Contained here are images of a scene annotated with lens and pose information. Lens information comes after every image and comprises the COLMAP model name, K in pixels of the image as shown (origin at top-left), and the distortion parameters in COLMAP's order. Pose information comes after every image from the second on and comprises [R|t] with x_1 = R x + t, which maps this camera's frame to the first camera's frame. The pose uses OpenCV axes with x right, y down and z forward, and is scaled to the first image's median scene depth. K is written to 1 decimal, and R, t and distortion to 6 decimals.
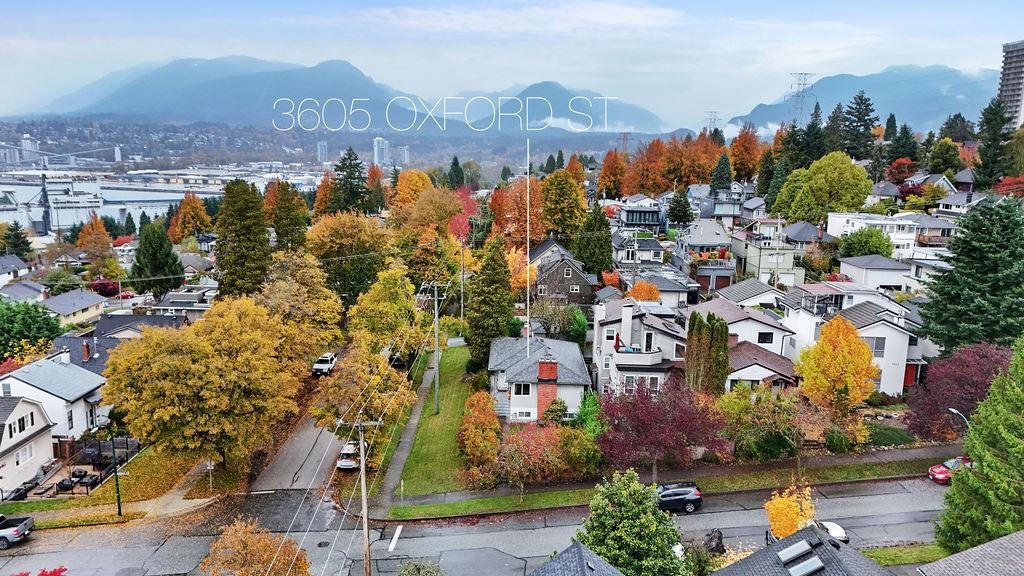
lens RADIAL K [[748.3, 0, 512.0], [0, 748.3, 288.0], [0, 0, 1]] dist [0.081468, -0.070630]
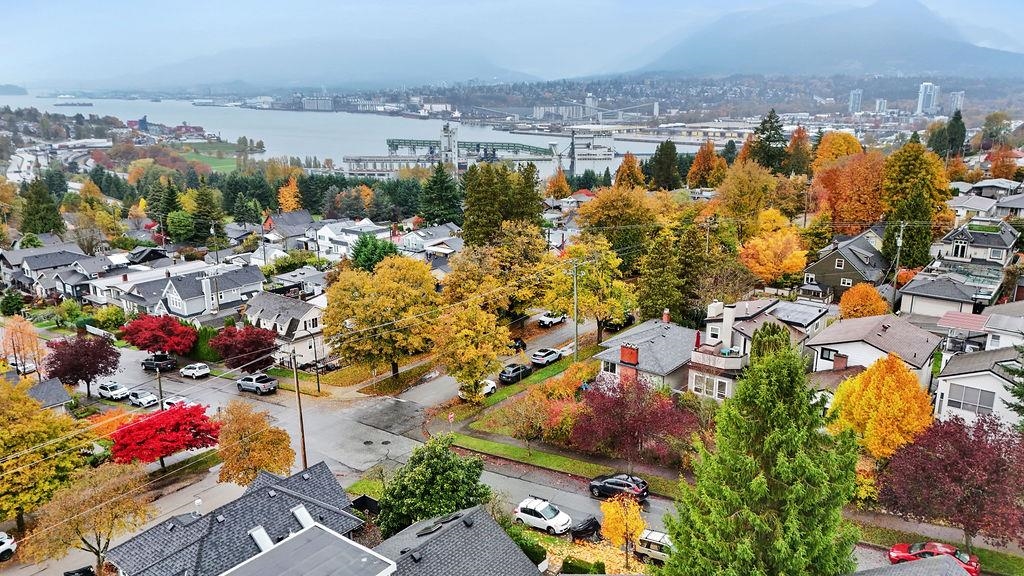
lens RADIAL K [[748.3, 0, 512.0], [0, 748.3, 288.0], [0, 0, 1]] dist [0.081468, -0.070630]
pose [[0.784044, 0.135283, -0.605784, 0.465577], [-0.097055, 0.990675, 0.095622, -0.058698], [0.613071, -0.016178, 0.789862, 0.047624]]
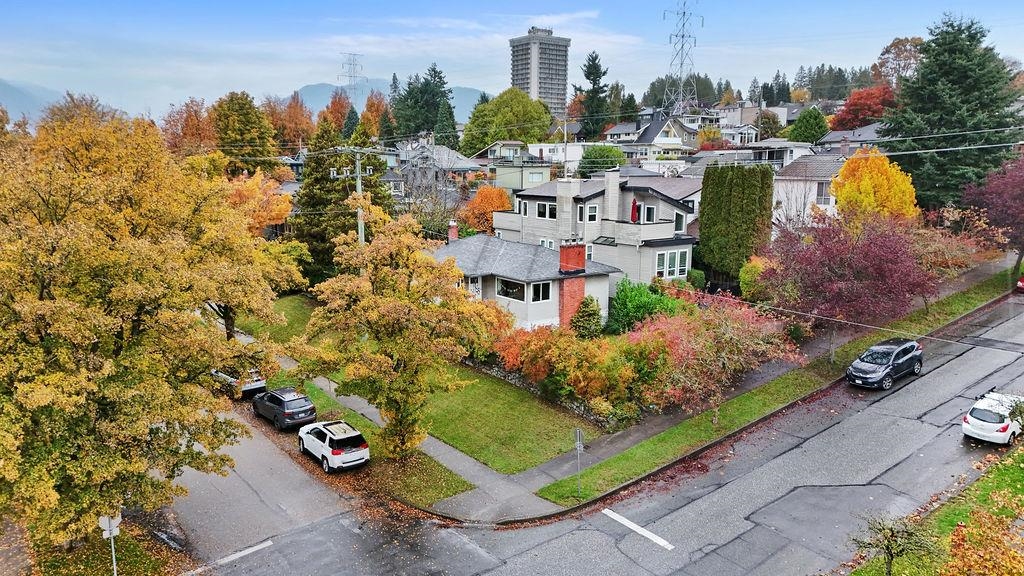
lens RADIAL K [[748.3, 0, 512.0], [0, 748.3, 288.0], [0, 0, 1]] dist [0.081468, -0.070630]
pose [[0.802911, -0.120291, 0.583835, -0.334842], [0.124900, 0.991635, 0.032545, 0.091305], [-0.582867, 0.046790, 0.811220, 0.408057]]
